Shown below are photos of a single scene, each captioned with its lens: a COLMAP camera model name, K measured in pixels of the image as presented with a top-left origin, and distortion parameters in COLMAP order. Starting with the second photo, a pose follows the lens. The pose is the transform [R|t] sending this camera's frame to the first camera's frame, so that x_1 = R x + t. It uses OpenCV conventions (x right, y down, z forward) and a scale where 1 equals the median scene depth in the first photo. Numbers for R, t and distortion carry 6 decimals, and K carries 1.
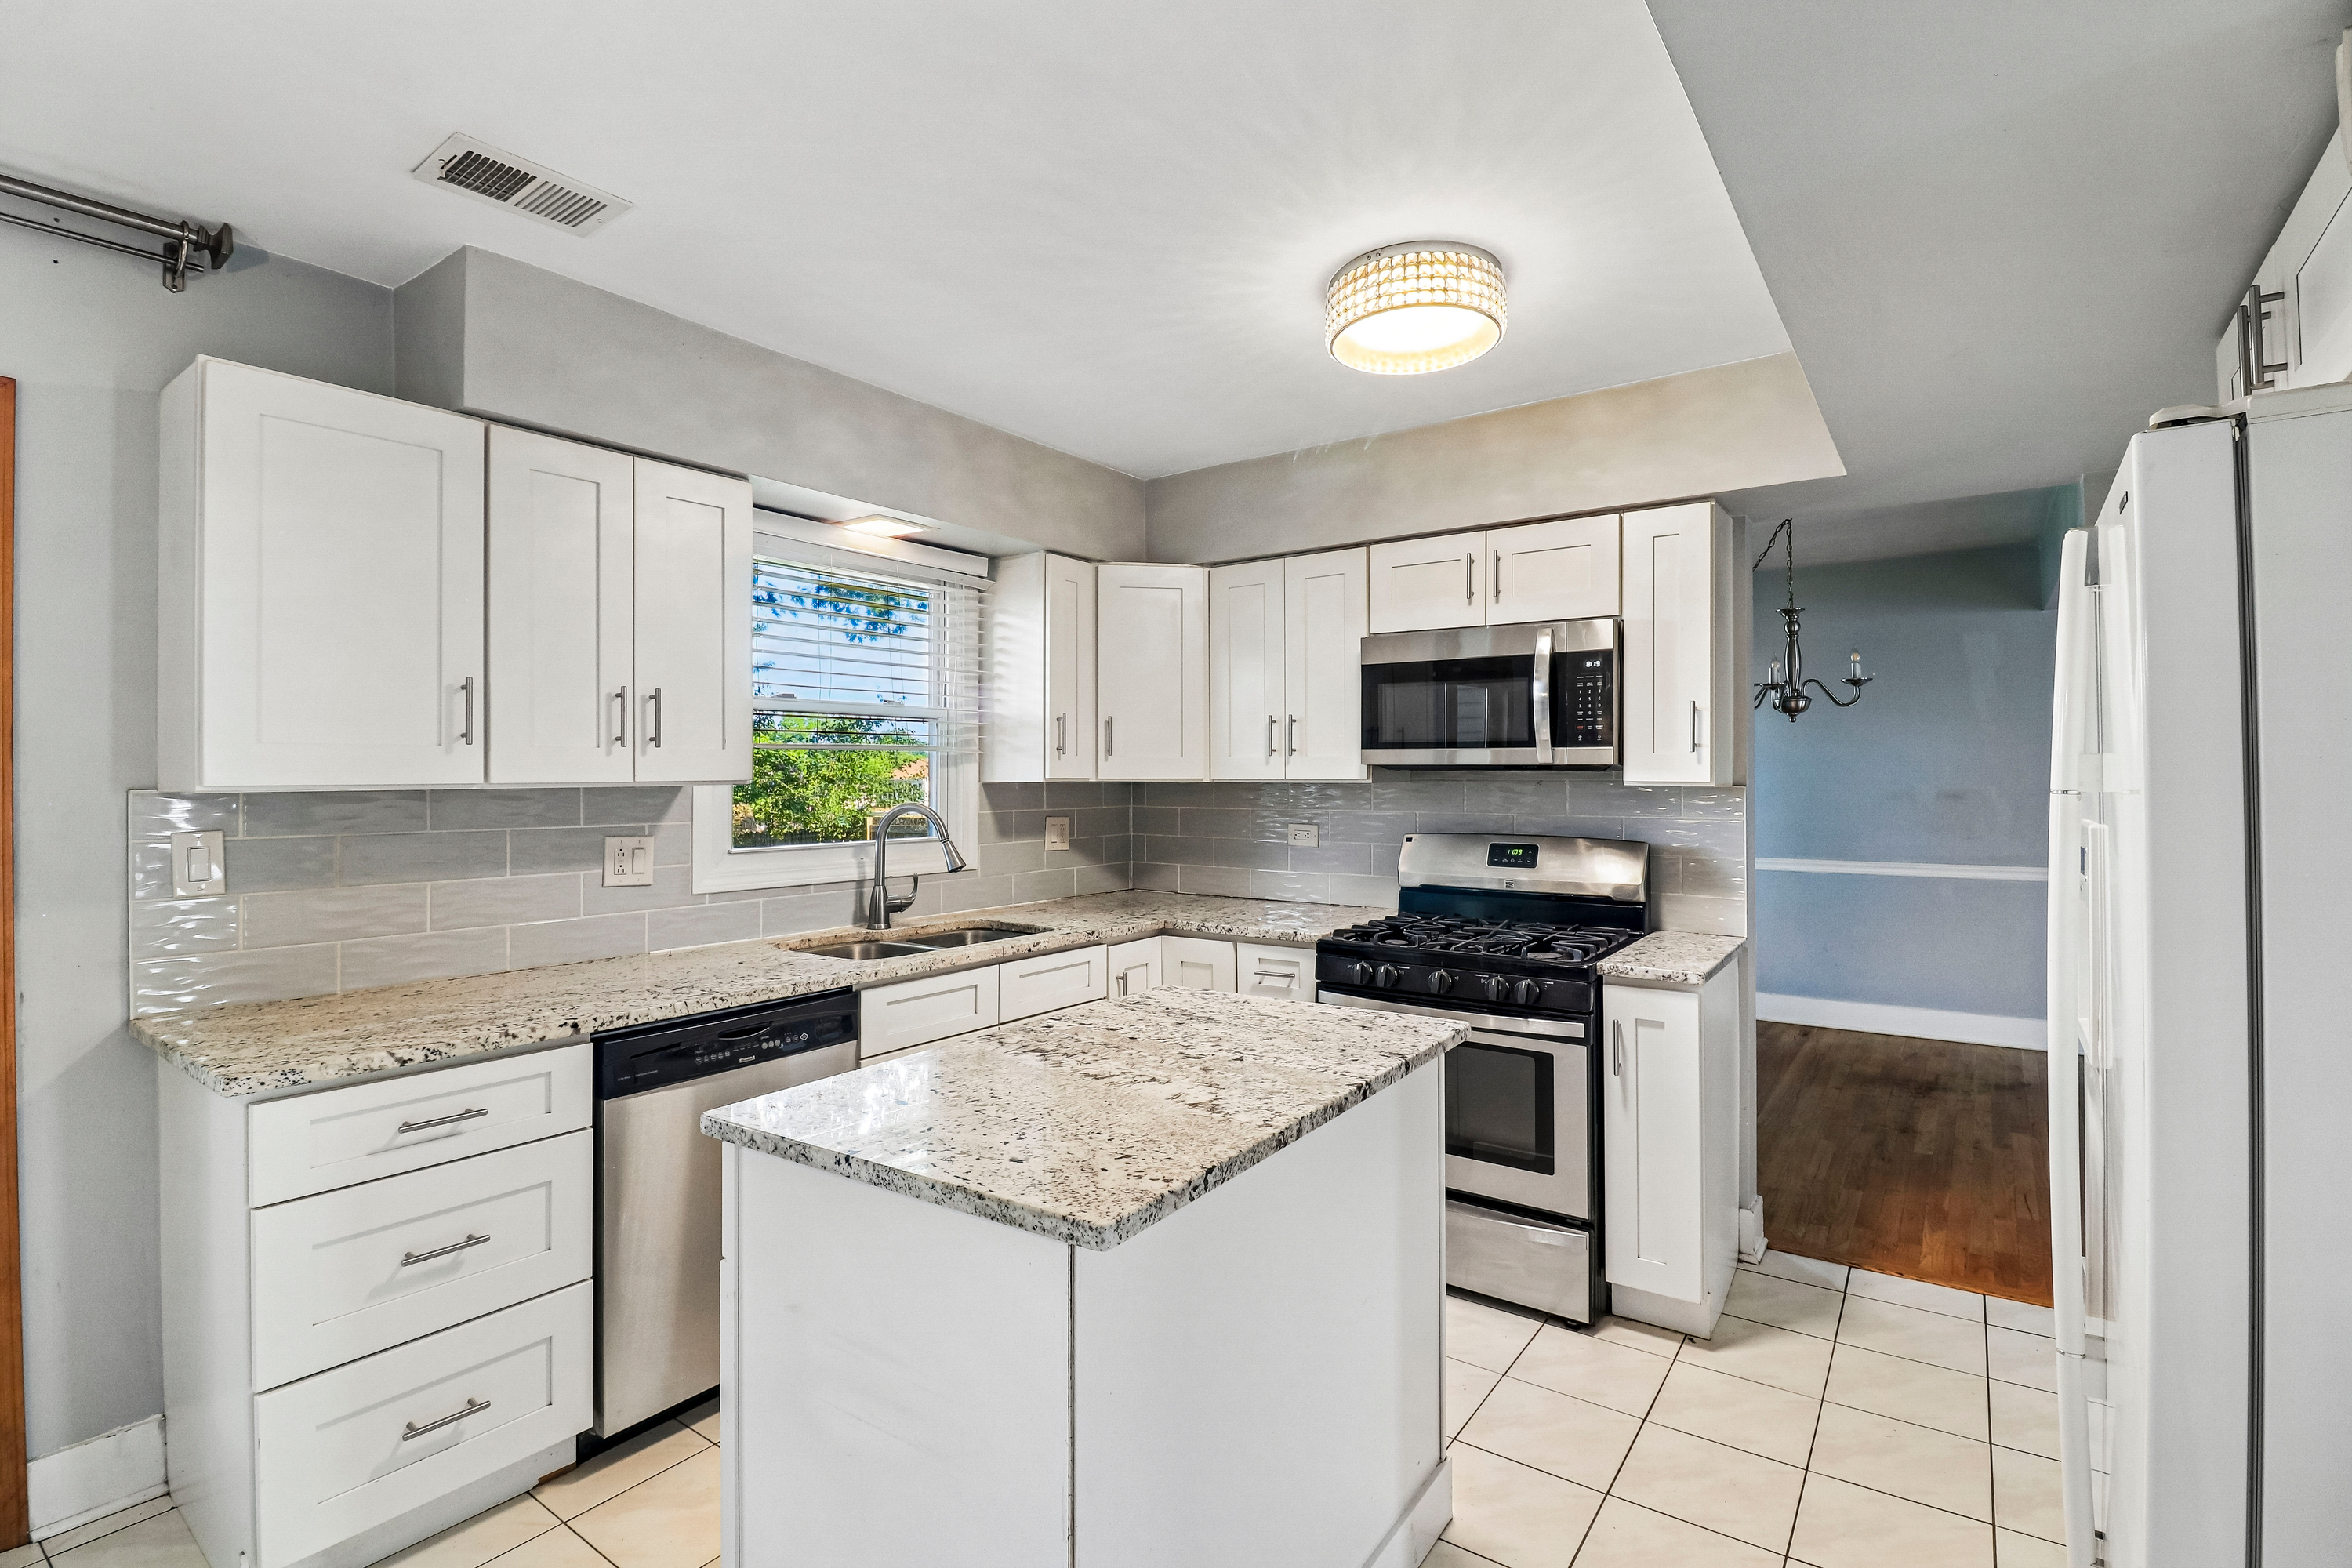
lens RADIAL K [[1102.9, 0, 1160.1], [0, 1102.9, 768.6], [0, 0, 1]] dist [-0.013536, -0.003483]
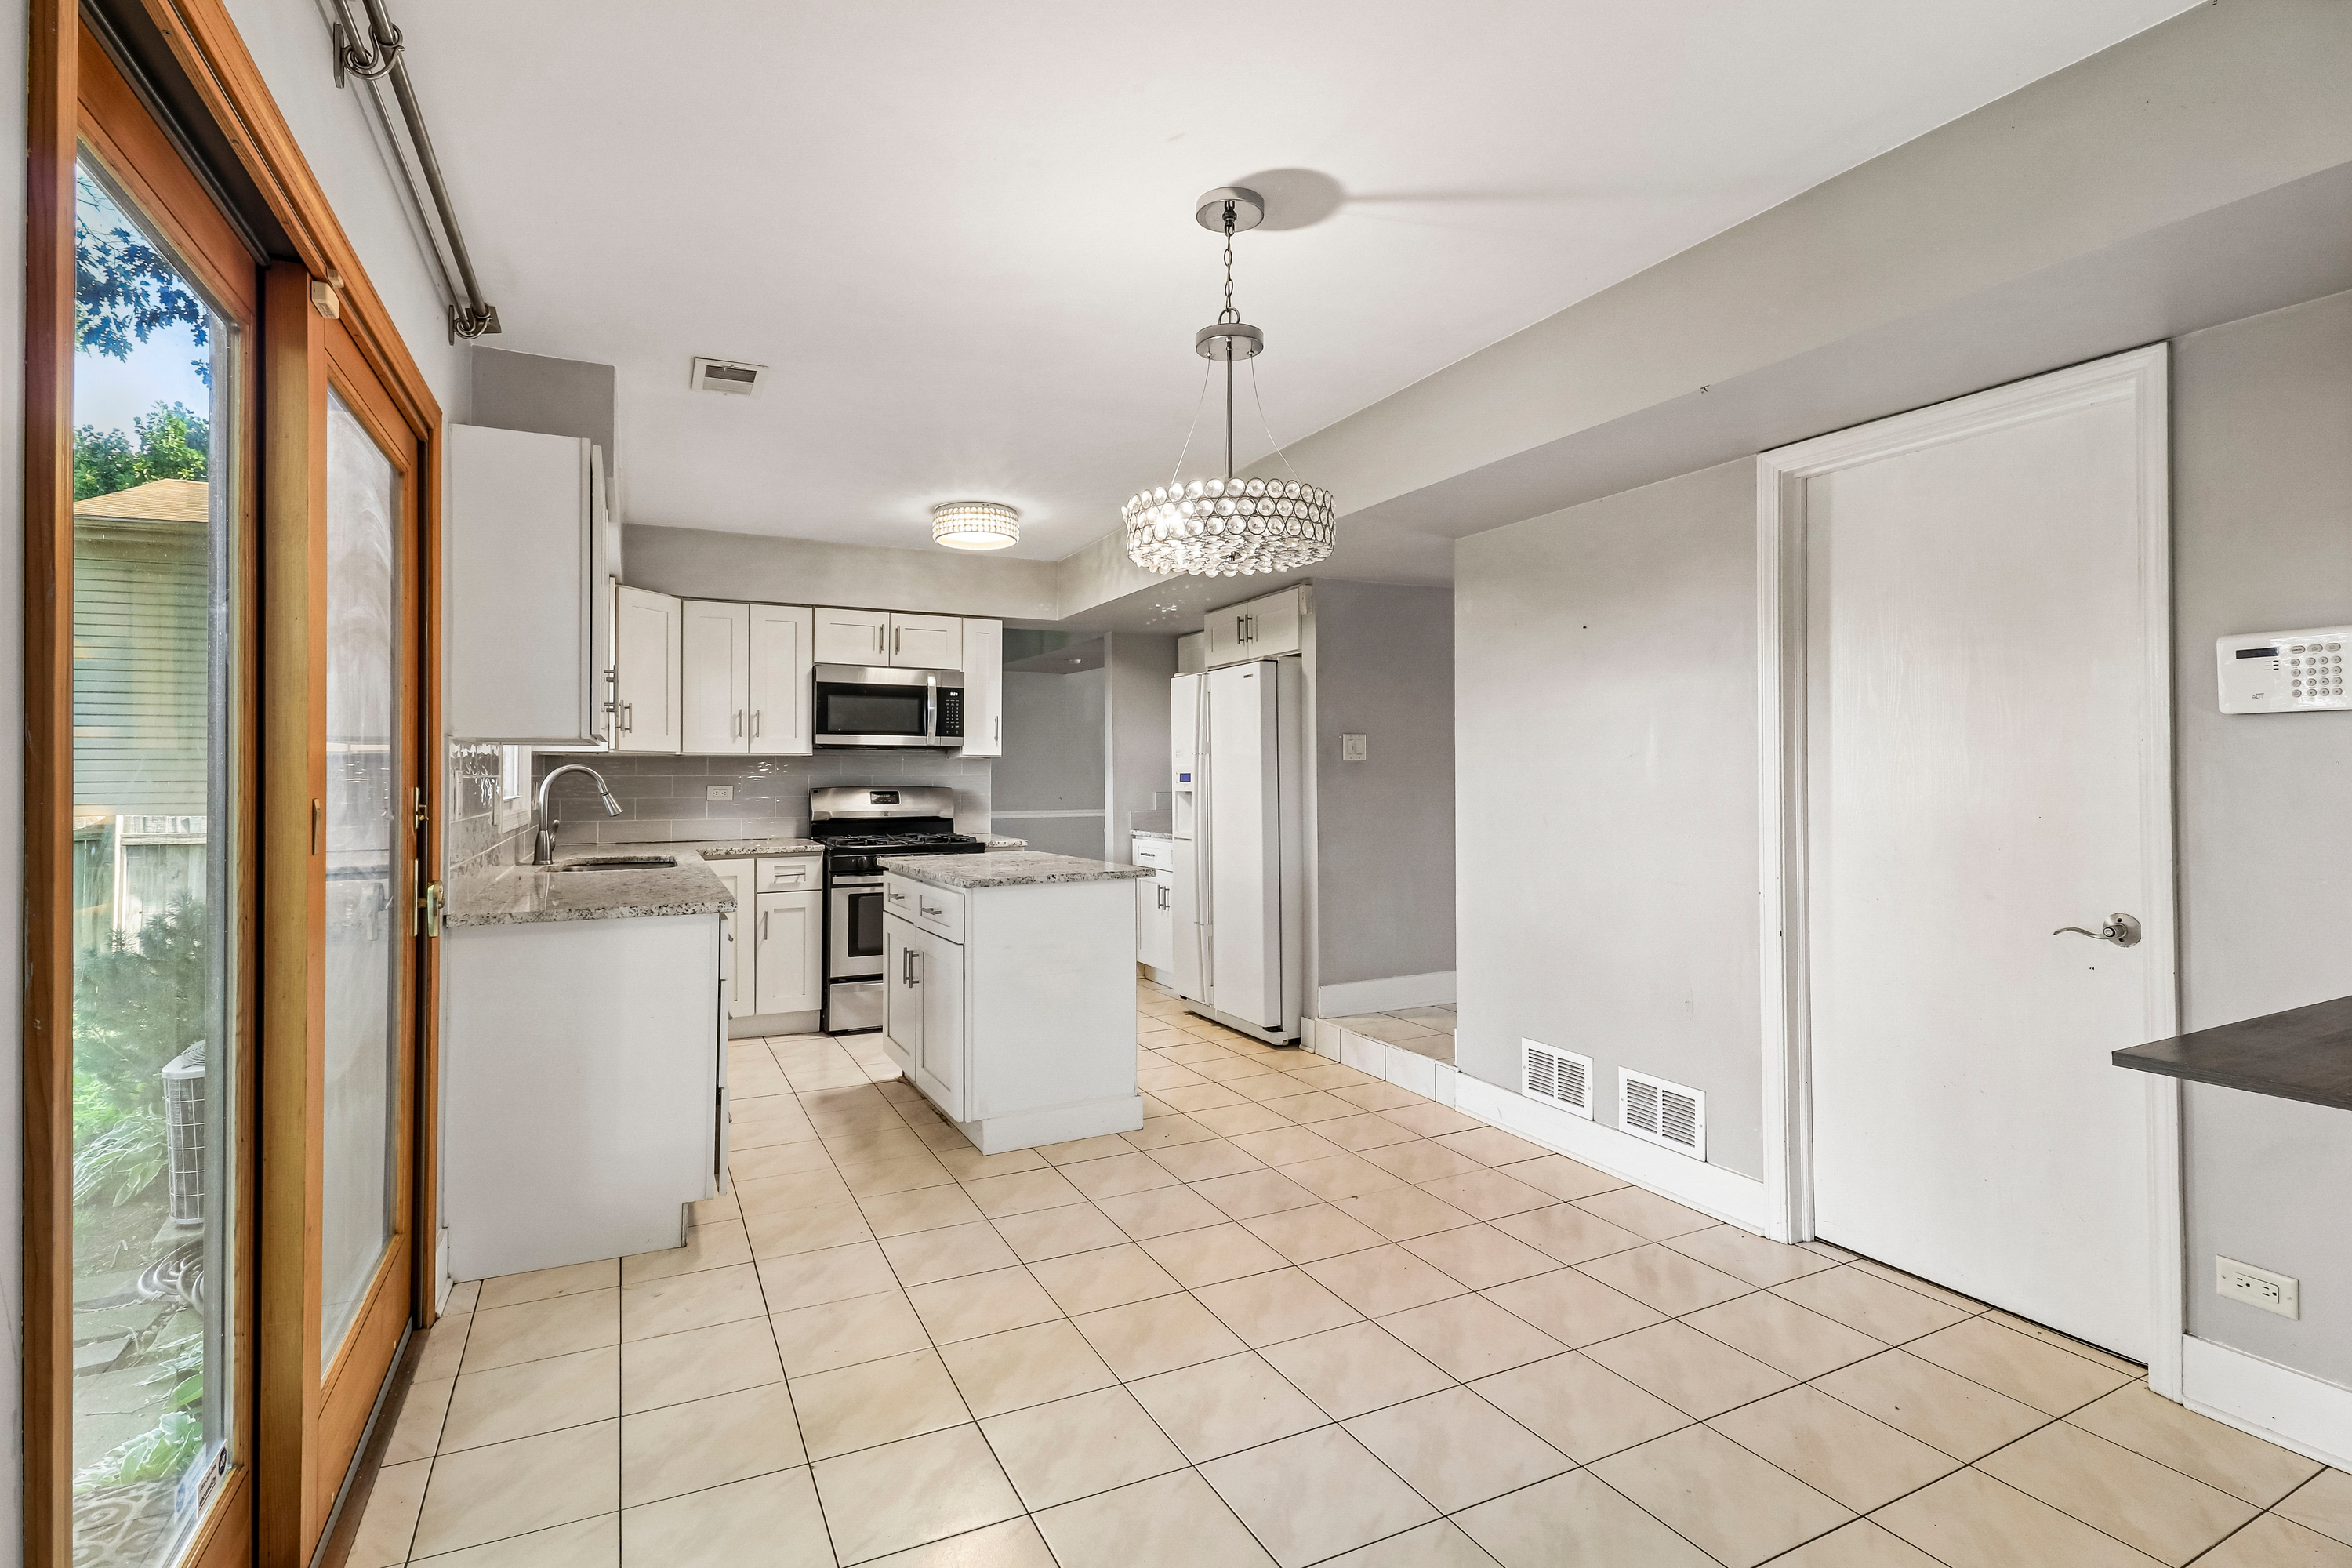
lens RADIAL K [[1102.9, 0, 1190.7], [0, 1102.9, 739.0], [0, 0, 1]] dist [-0.013536, -0.003483]
pose [[0.445458, 0.028160, 0.894860, -1.068188], [-0.004787, 0.999566, -0.029072, 0.035602], [-0.895290, 0.008666, 0.445400, -0.221442]]
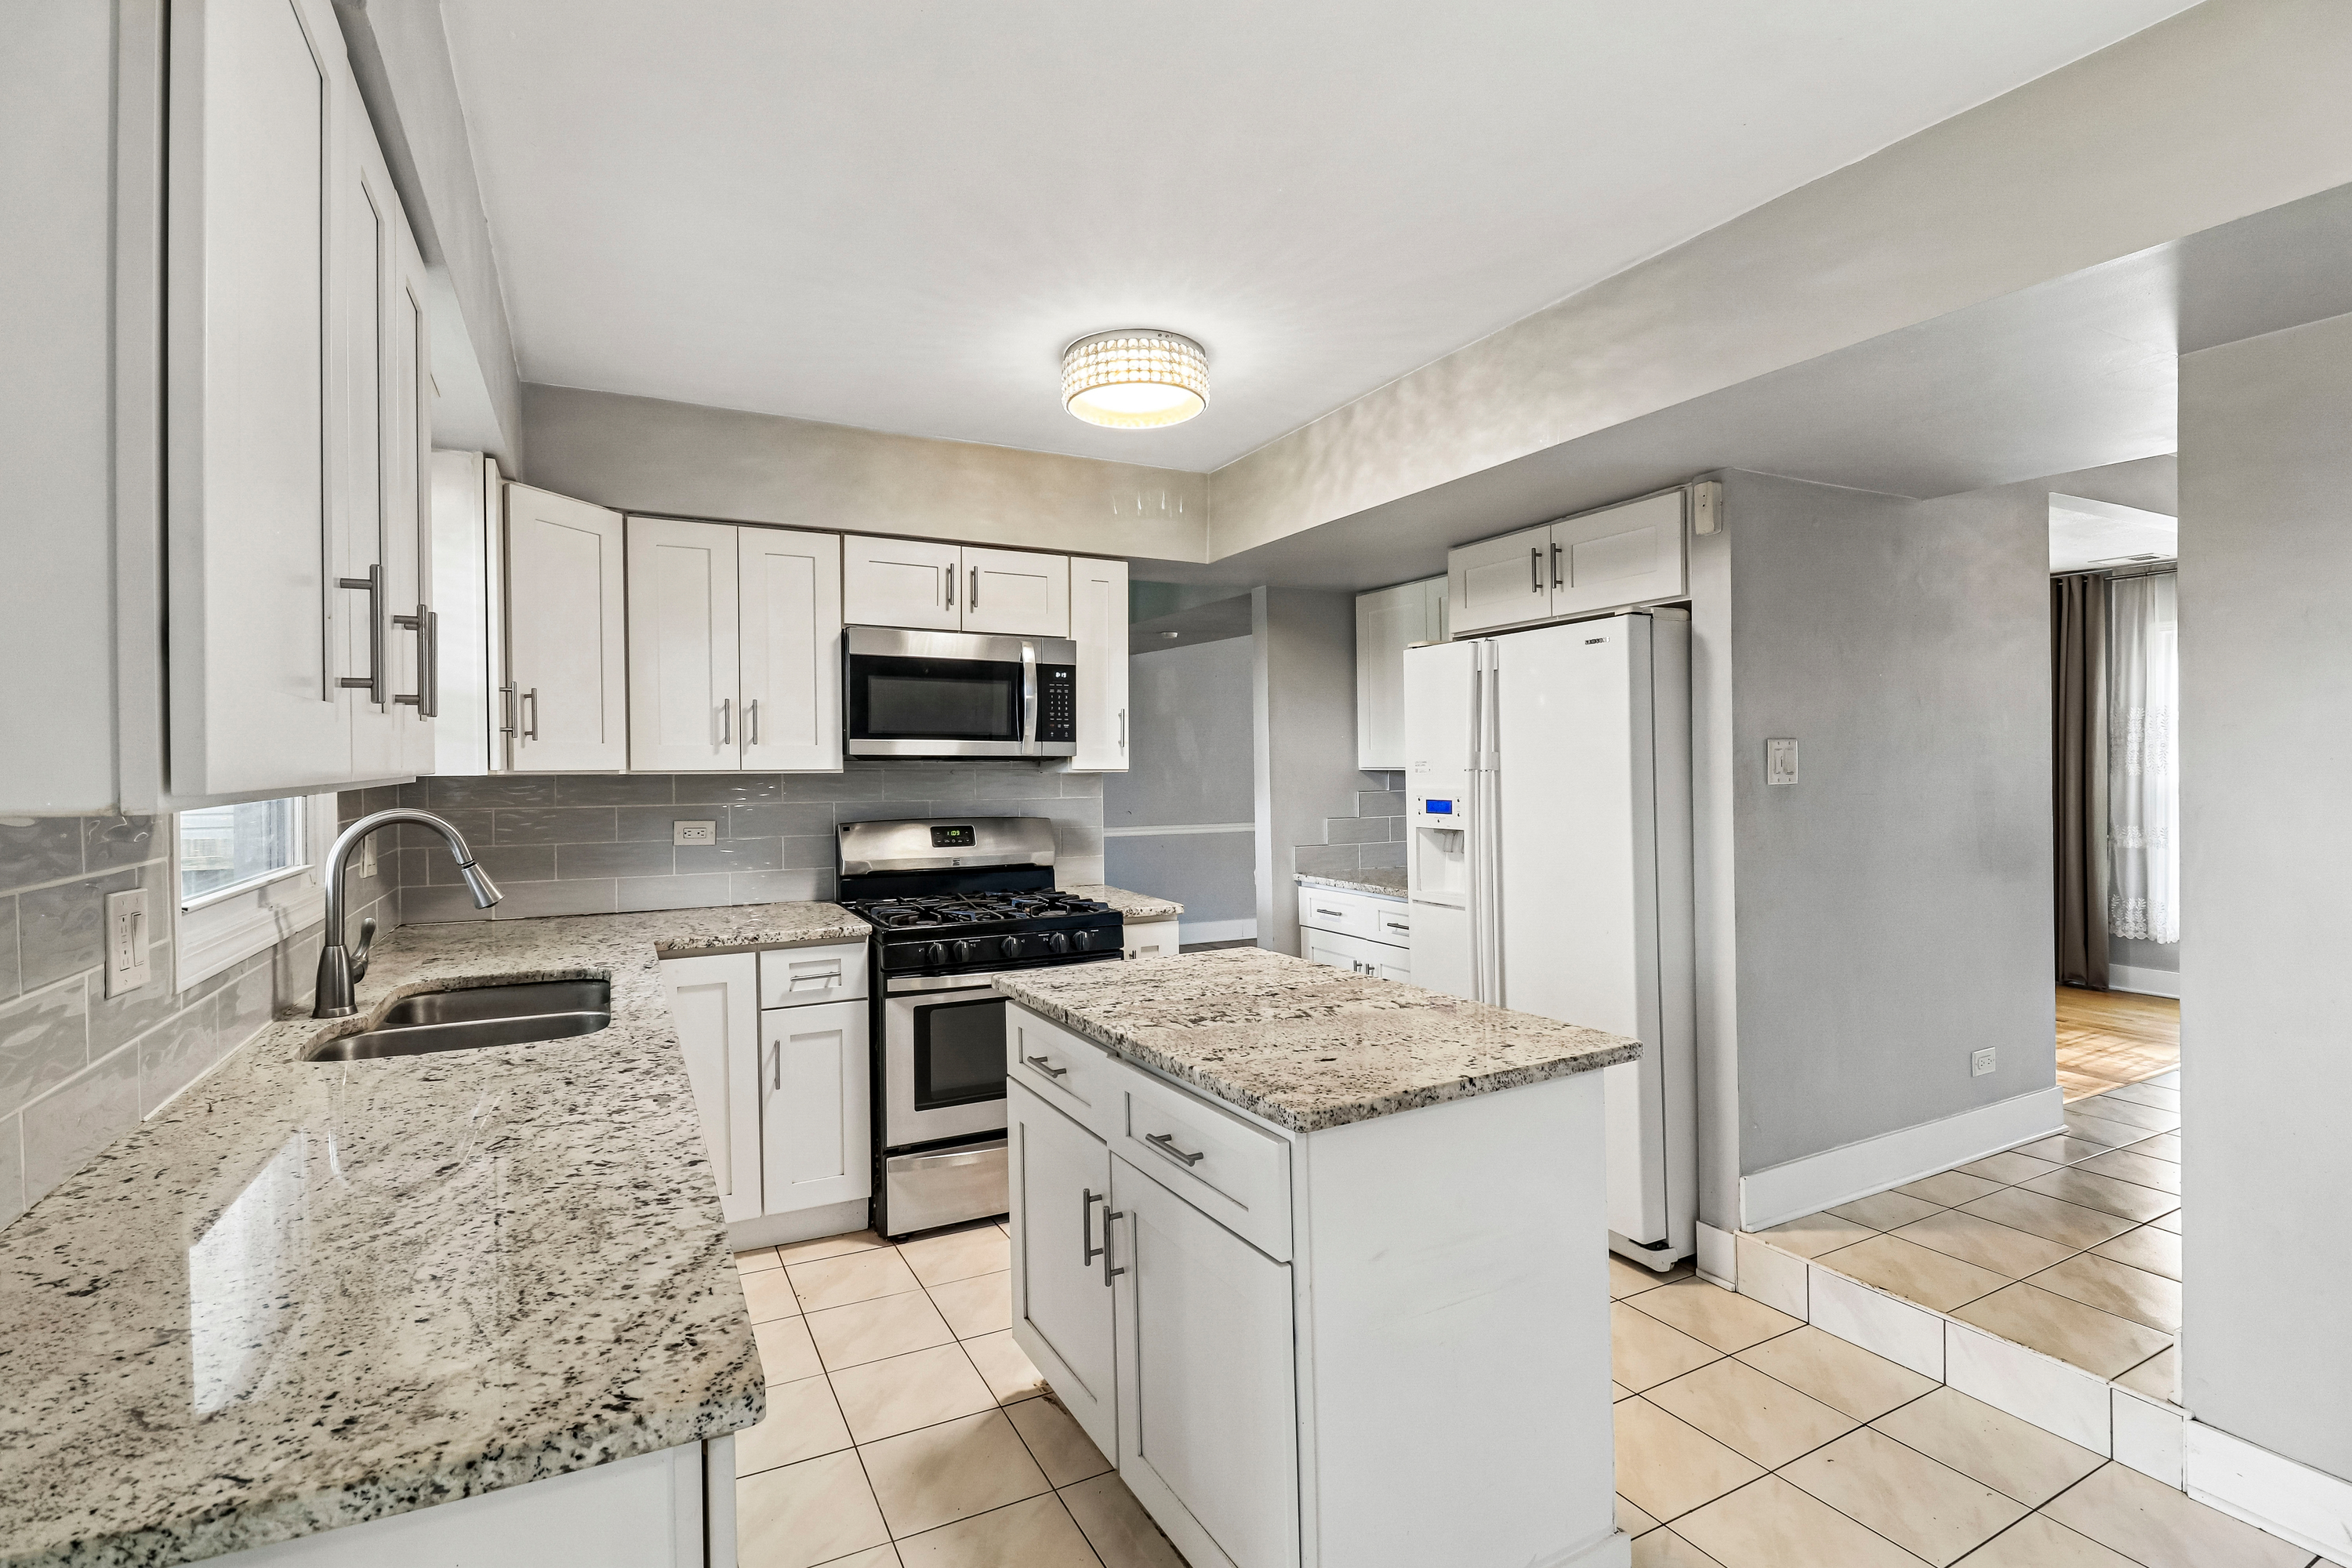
lens RADIAL K [[1102.9, 0, 1180.9], [0, 1102.9, 769.0], [0, 0, 1]] dist [-0.013536, -0.003483]
pose [[0.434531, -0.003832, 0.900649, -0.614163], [-0.002812, 0.999980, 0.005612, 0.003148], [-0.900652, -0.004971, 0.434512, 0.312129]]
